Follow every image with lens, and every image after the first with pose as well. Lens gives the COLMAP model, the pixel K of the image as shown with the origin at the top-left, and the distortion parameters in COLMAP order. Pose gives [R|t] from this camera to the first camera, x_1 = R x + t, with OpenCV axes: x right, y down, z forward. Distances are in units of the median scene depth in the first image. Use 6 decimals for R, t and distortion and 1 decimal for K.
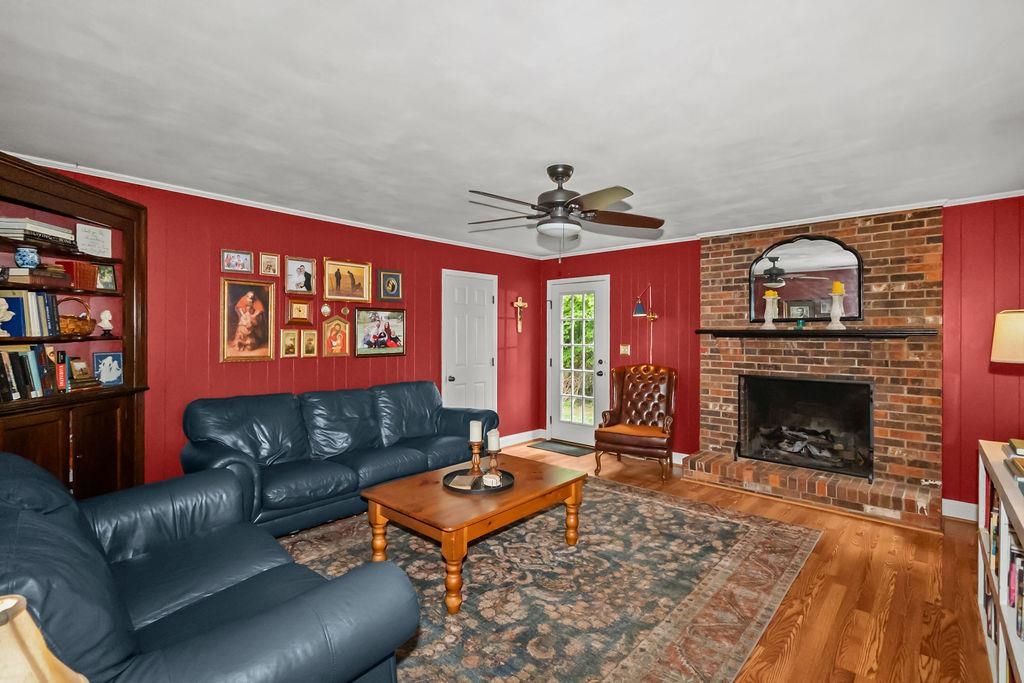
lens RADIAL K [[465.5, 0, 504.7], [0, 465.5, 344.9], [0, 0, 1]] dist [0.005974, -0.001250]
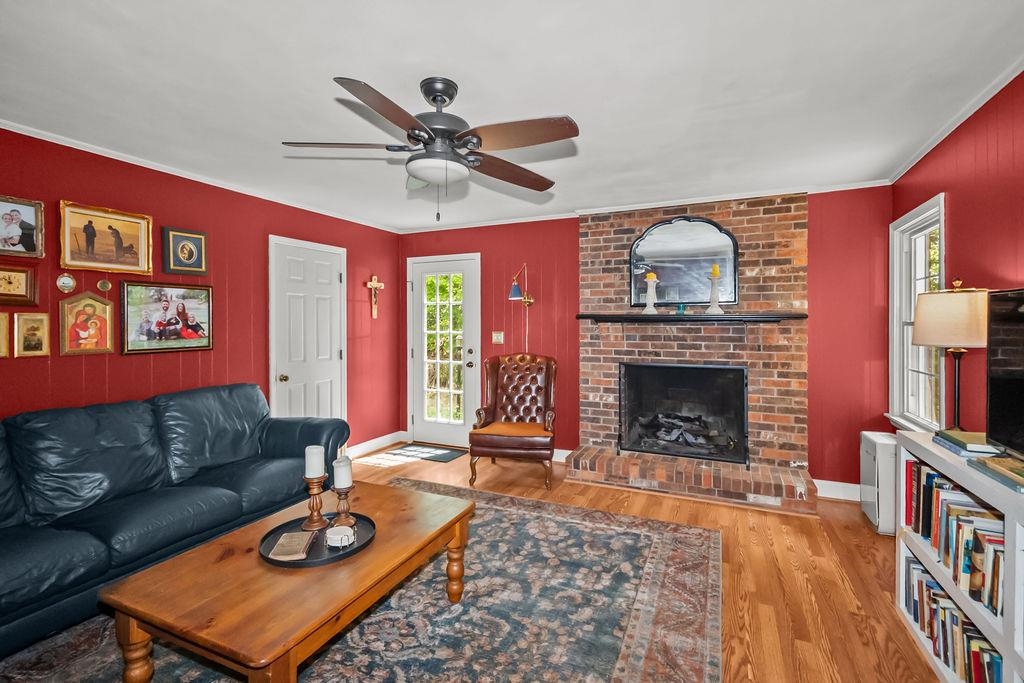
lens RADIAL K [[465.5, 0, 507.4], [0, 465.5, 327.7], [0, 0, 1]] dist [0.005974, -0.001250]
pose [[0.949506, -0.007437, 0.313662, -0.006481], [0.010650, 0.999907, -0.008531, -0.000542], [-0.313569, 0.011441, 0.949496, 0.225835]]
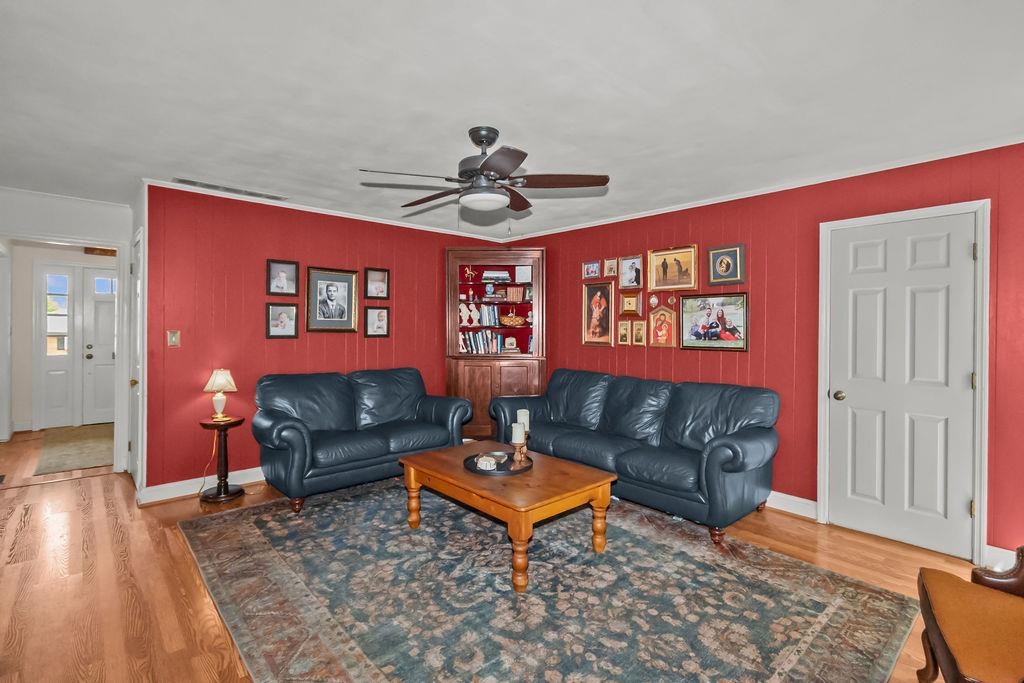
lens RADIAL K [[465.5, 0, 503.1], [0, 465.5, 332.2], [0, 0, 1]] dist [0.005974, -0.001250]
pose [[-0.075228, 0.010684, -0.997109, 0.795219], [-0.026608, 0.999565, 0.012717, -0.011458], [0.996811, 0.027487, -0.074911, 0.881601]]
